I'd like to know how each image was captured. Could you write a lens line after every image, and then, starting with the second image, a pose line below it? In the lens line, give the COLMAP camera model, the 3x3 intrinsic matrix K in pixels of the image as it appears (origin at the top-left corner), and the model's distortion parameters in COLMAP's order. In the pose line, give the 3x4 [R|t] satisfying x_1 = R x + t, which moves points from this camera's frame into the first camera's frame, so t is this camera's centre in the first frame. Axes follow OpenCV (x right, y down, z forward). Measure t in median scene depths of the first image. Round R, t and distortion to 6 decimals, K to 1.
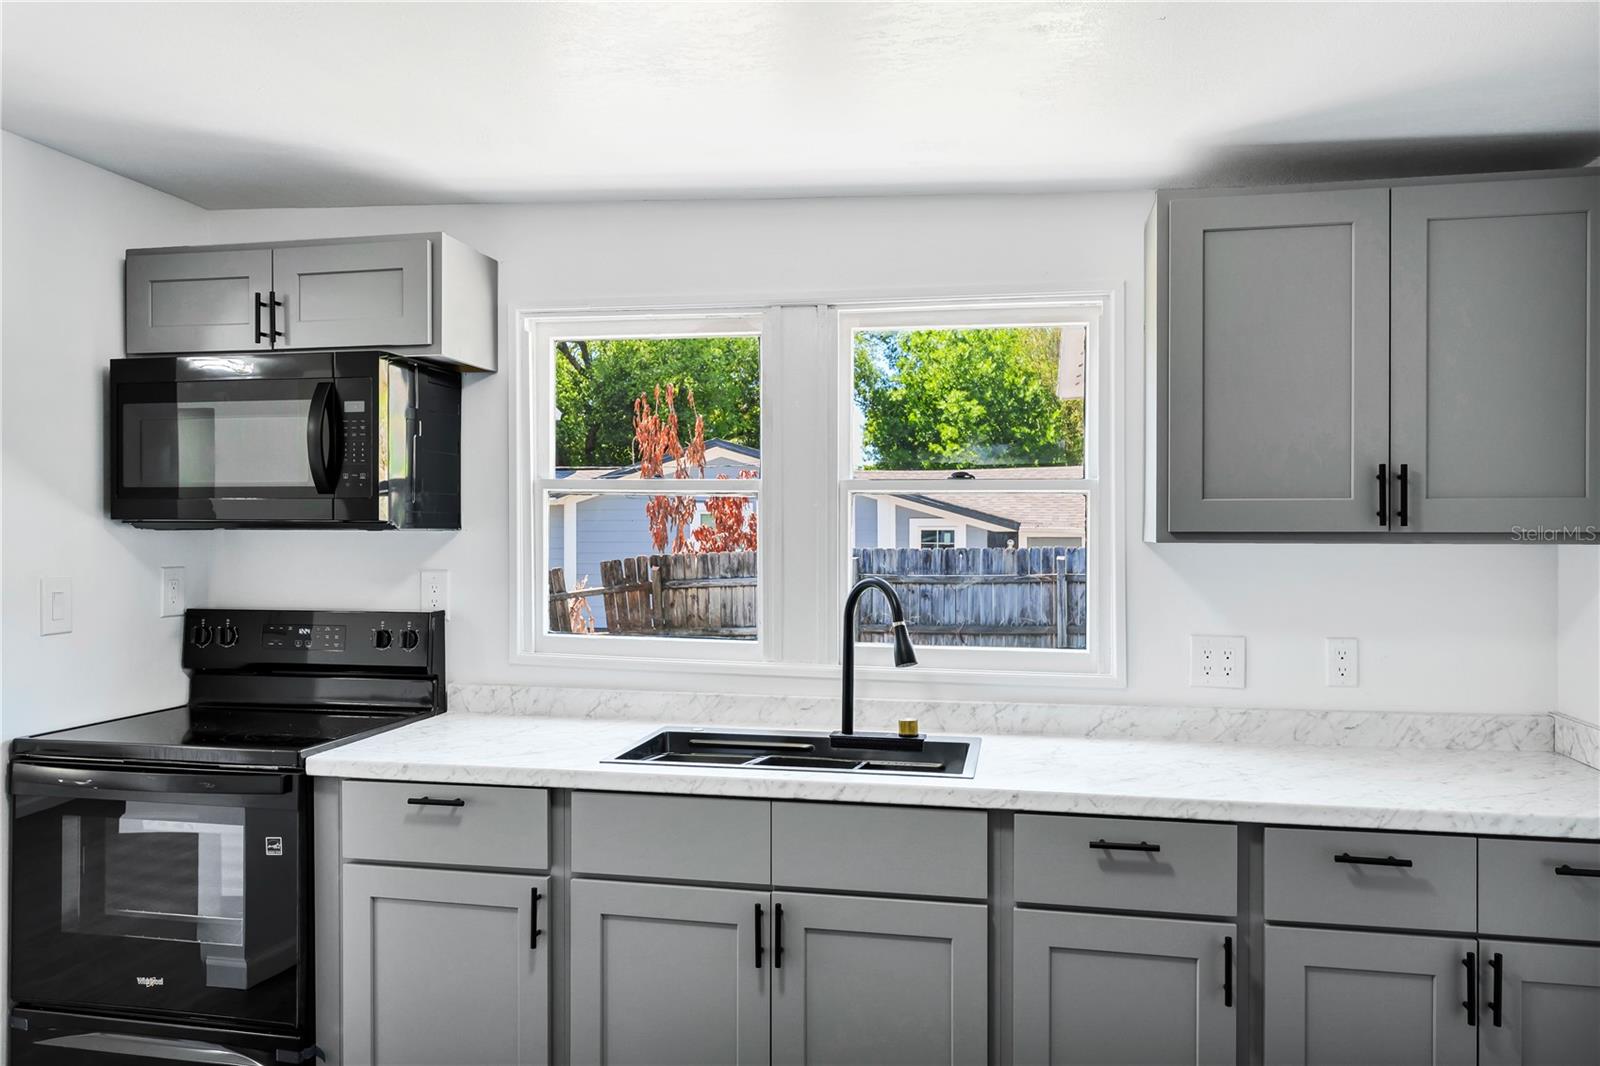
lens RADIAL K [[1064.5, 0, 800.0], [0, 1064.5, 533.0], [0, 0, 1]] dist [0.004982, 0.000670]
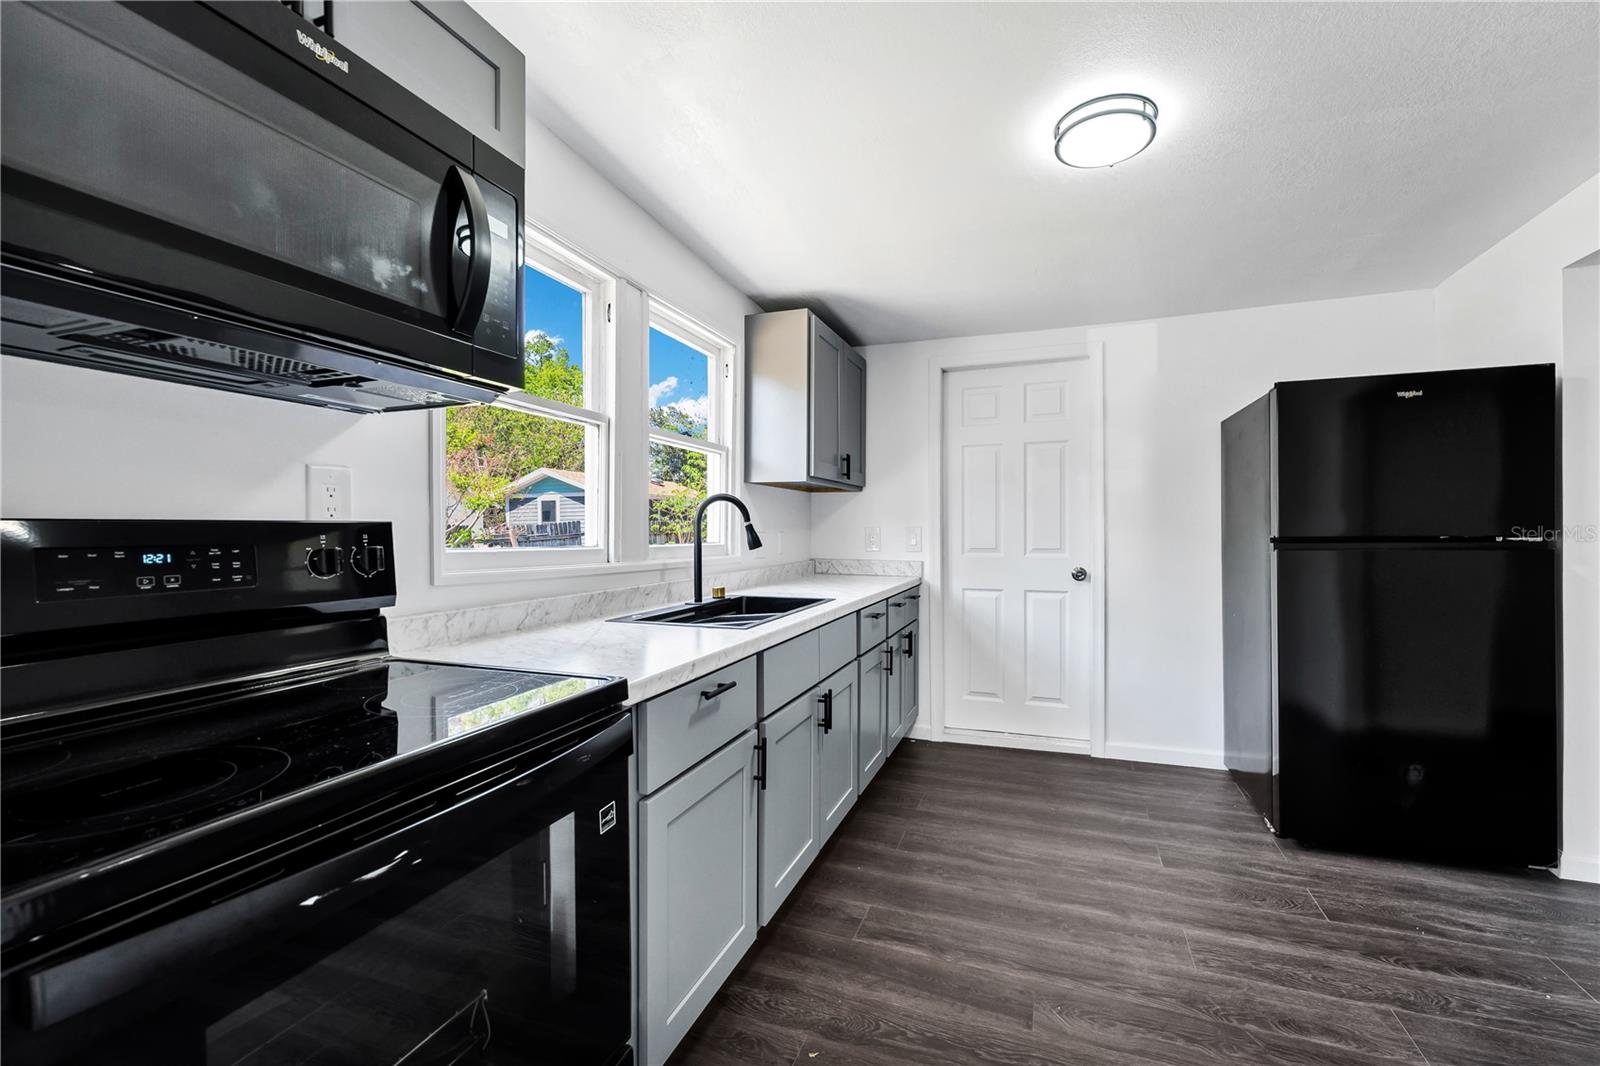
lens RADIAL K [[653.2, 0, 800.0], [0, 653.2, 533.0], [0, 0, 1]] dist [-0.001960, -0.000128]
pose [[0.185836, -0.011329, 0.982515, -0.786463], [0.000209, 0.999934, 0.011491, 0.083010], [-0.982581, -0.001930, 0.185826, 0.687769]]
